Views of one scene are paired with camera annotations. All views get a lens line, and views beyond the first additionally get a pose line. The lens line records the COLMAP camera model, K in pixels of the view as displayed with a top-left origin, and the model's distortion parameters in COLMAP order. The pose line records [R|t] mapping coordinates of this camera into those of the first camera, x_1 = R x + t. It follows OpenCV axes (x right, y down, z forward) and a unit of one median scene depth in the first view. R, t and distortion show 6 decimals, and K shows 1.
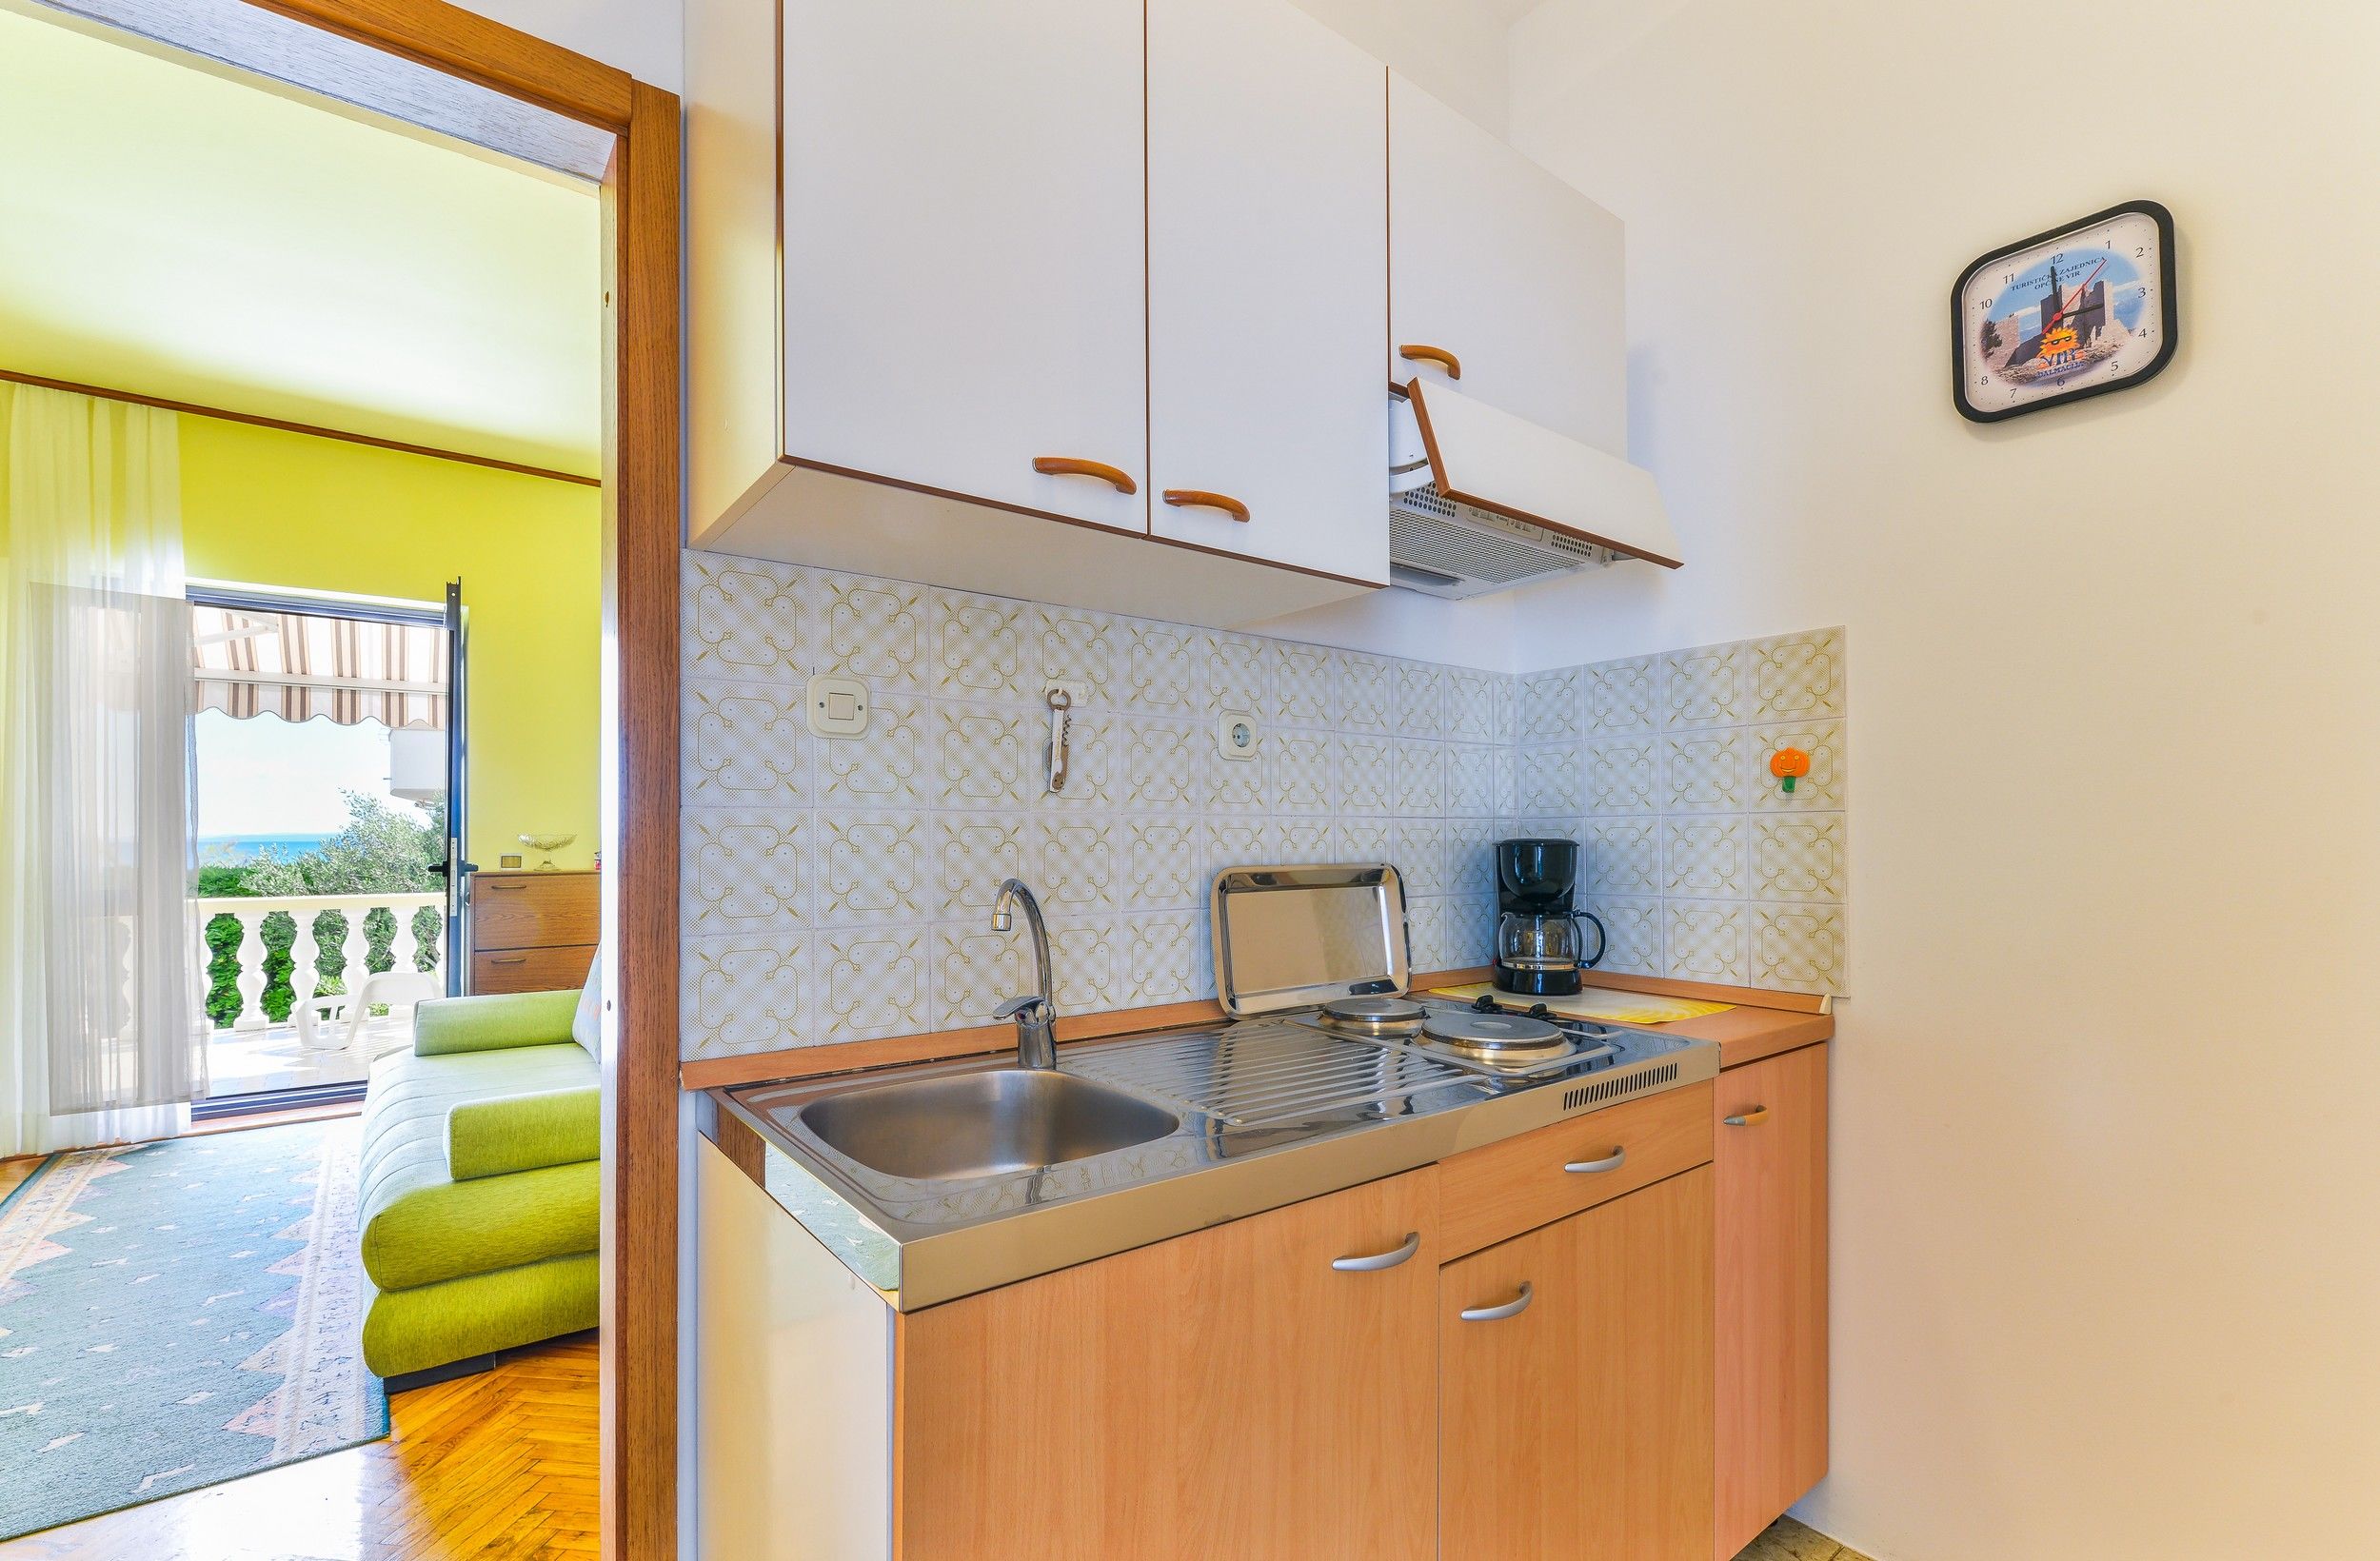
lens RADIAL K [[1030.7, 0, 1190.2], [0, 1030.7, 832.8], [0, 0, 1]] dist [0.003465, 0.000709]
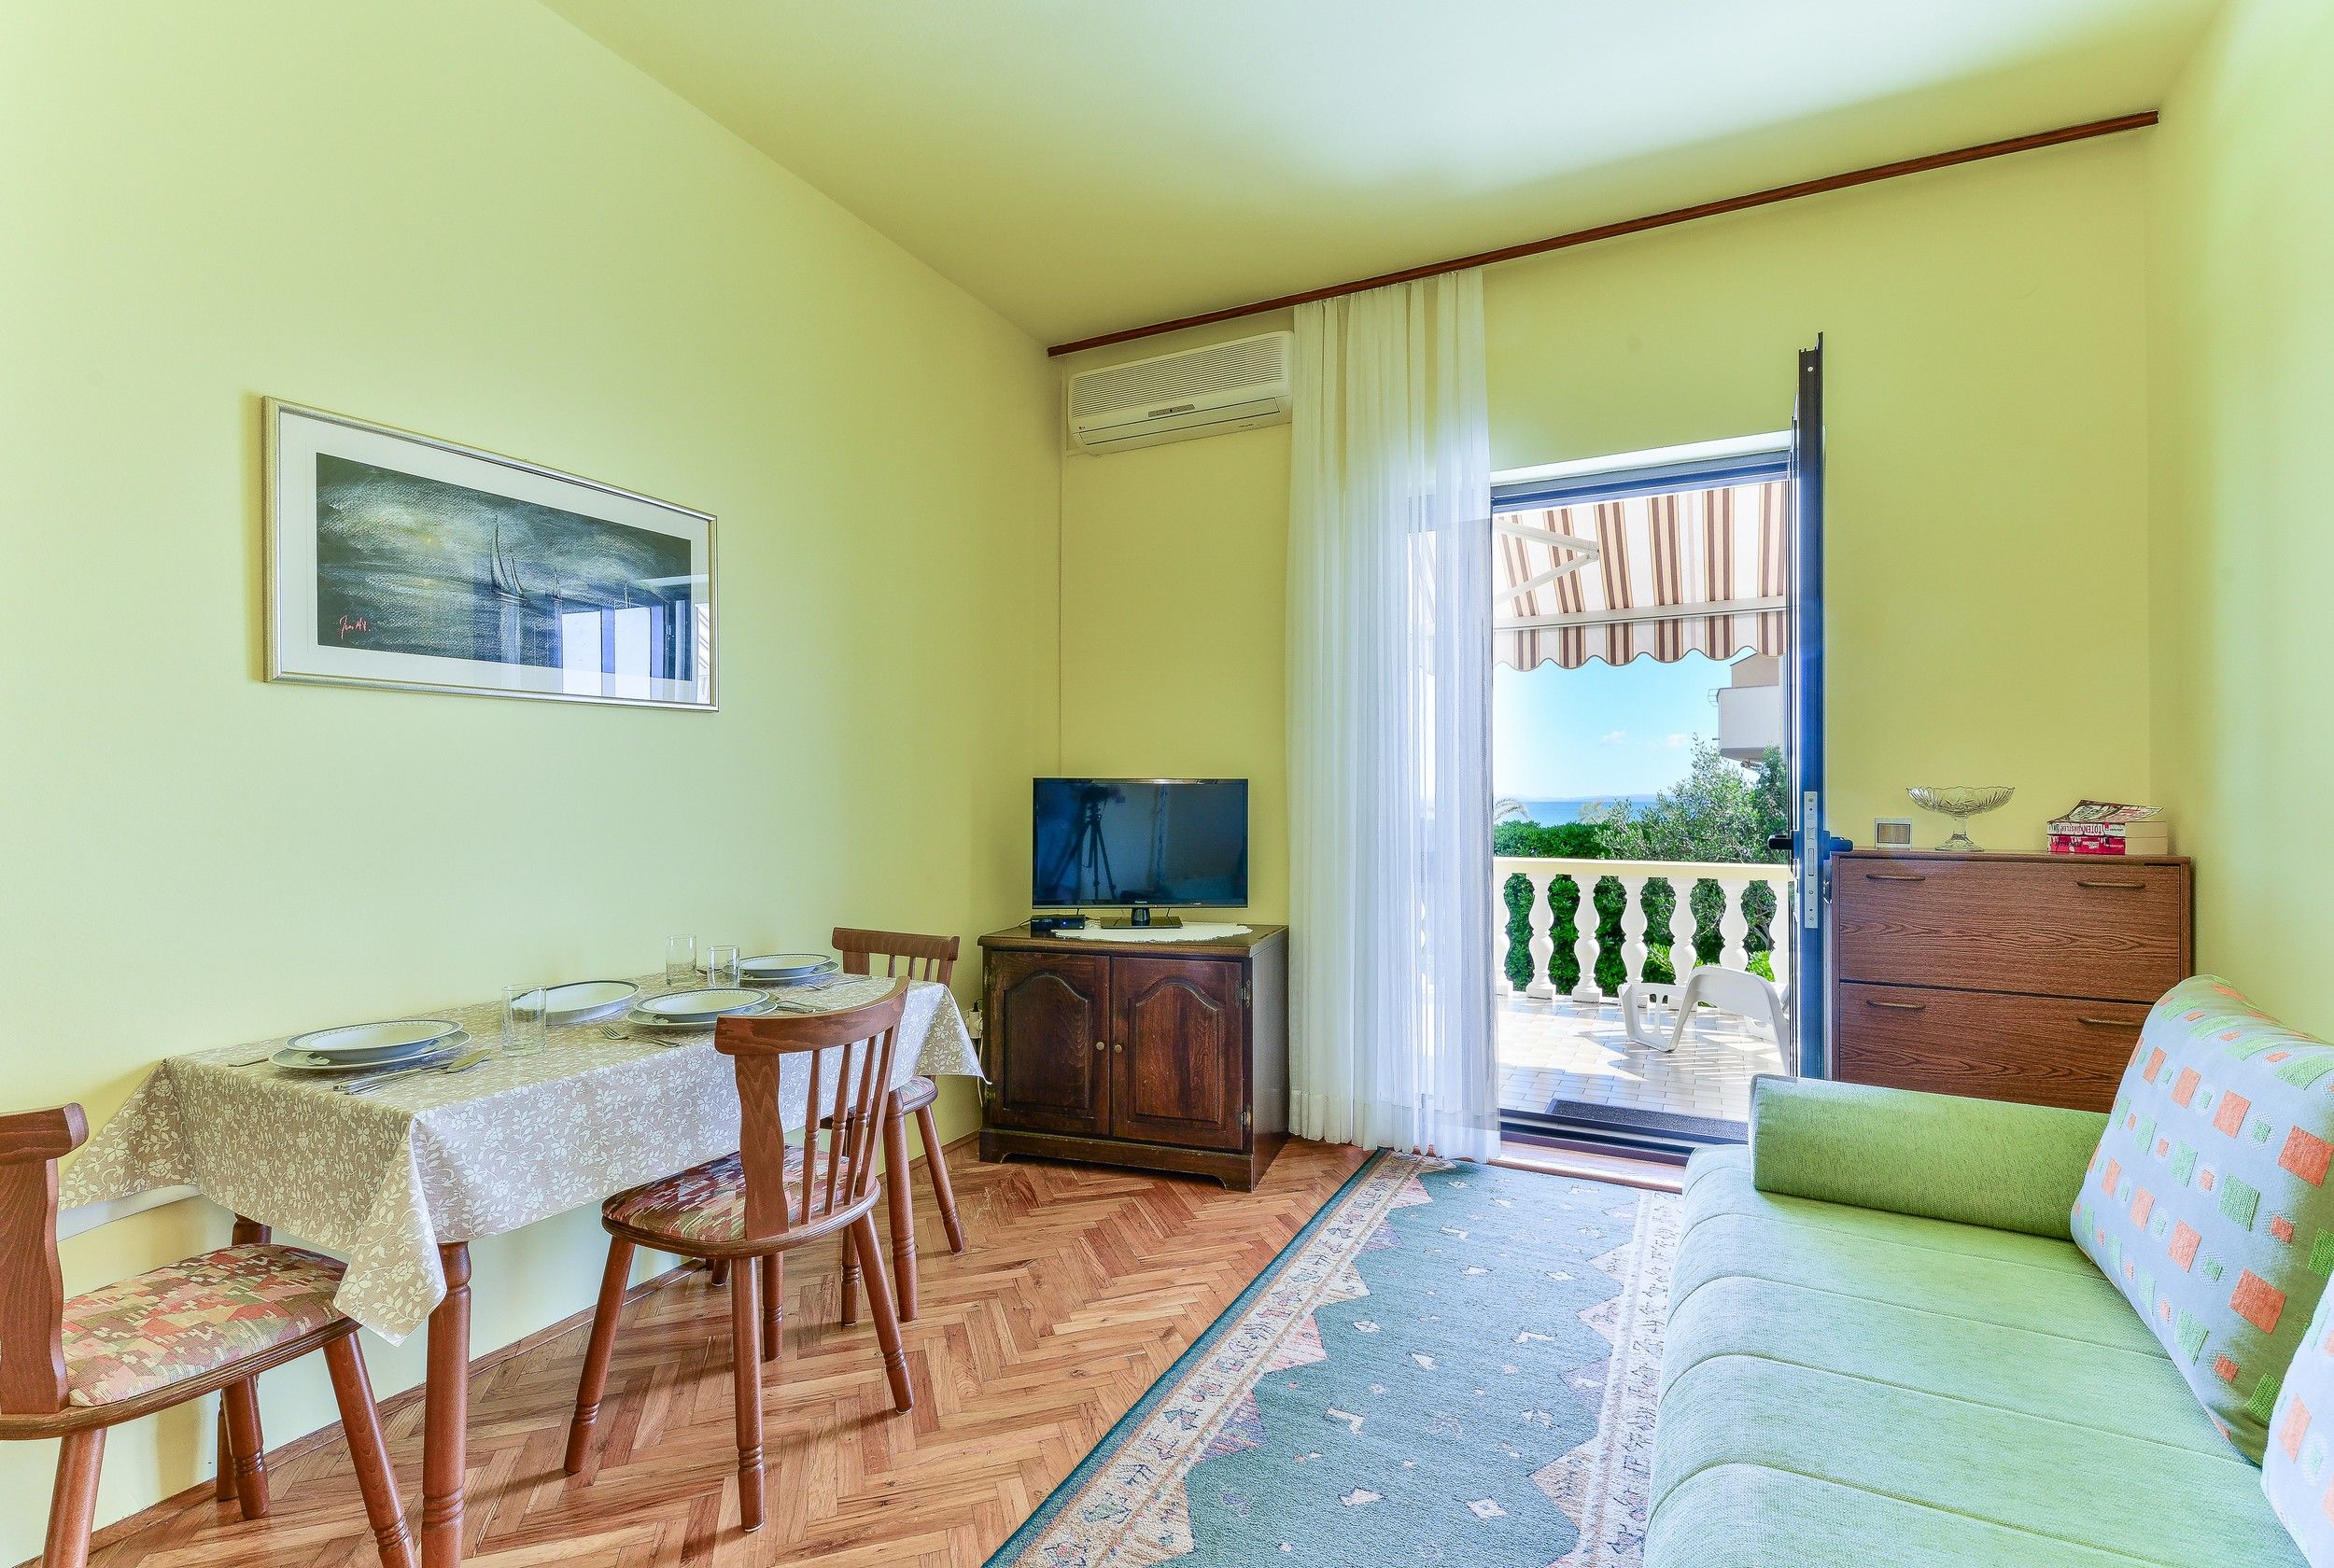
lens RADIAL K [[1068.4, 0, 1170.0], [0, 1068.4, 790.1], [0, 0, 1]] dist [0.010829, 0.000175]
pose [[0.424983, -0.006076, -0.905181, -0.261624], [-0.000903, 0.999974, -0.007137, 0.007254], [0.905201, 0.003850, 0.424966, 0.342232]]
